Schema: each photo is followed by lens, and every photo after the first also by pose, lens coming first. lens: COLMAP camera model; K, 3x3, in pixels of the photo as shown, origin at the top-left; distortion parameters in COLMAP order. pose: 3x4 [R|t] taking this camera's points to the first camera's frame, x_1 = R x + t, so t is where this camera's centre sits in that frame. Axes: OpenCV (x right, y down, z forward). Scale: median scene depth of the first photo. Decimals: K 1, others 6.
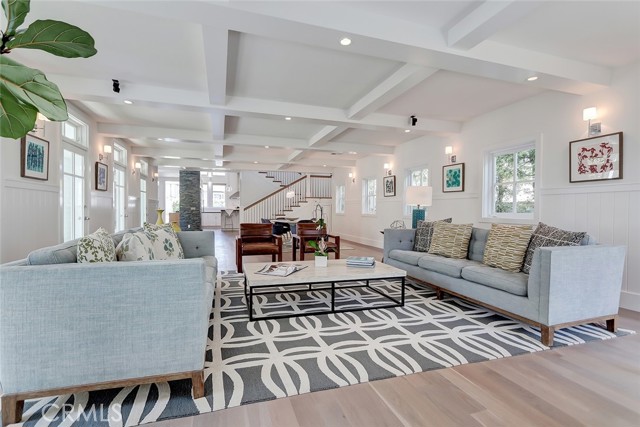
lens RADIAL K [[307.0, 0, 327.9], [0, 307.0, 209.2], [0, 0, 1]] dist [-0.001226, -0.000660]
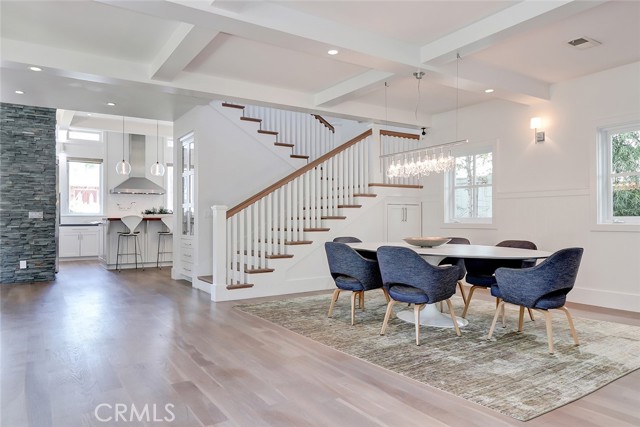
lens RADIAL K [[435.9, 0, 336.4], [0, 435.9, 214.1], [0, 0, 1]] dist [0.003015, 0.001360]
pose [[0.964125, -0.008334, 0.265319, -0.674239], [0.009185, 0.999956, -0.001967, 0.003215], [-0.265291, 0.004333, 0.964159, 1.174592]]
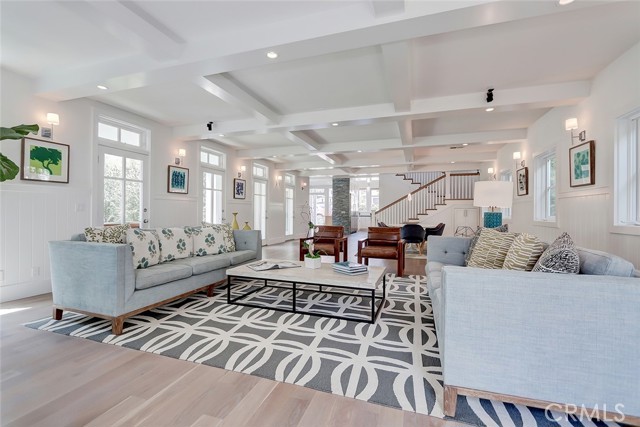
lens RADIAL K [[308.6, 0, 305.2], [0, 308.6, 212.6], [0, 0, 1]] dist [-0.000424, -0.000046]
pose [[0.776810, -0.000841, -0.629734, 0.446580], [0.000184, 0.999999, -0.001109, 0.001481], [0.629735, 0.000745, 0.776810, 0.137421]]
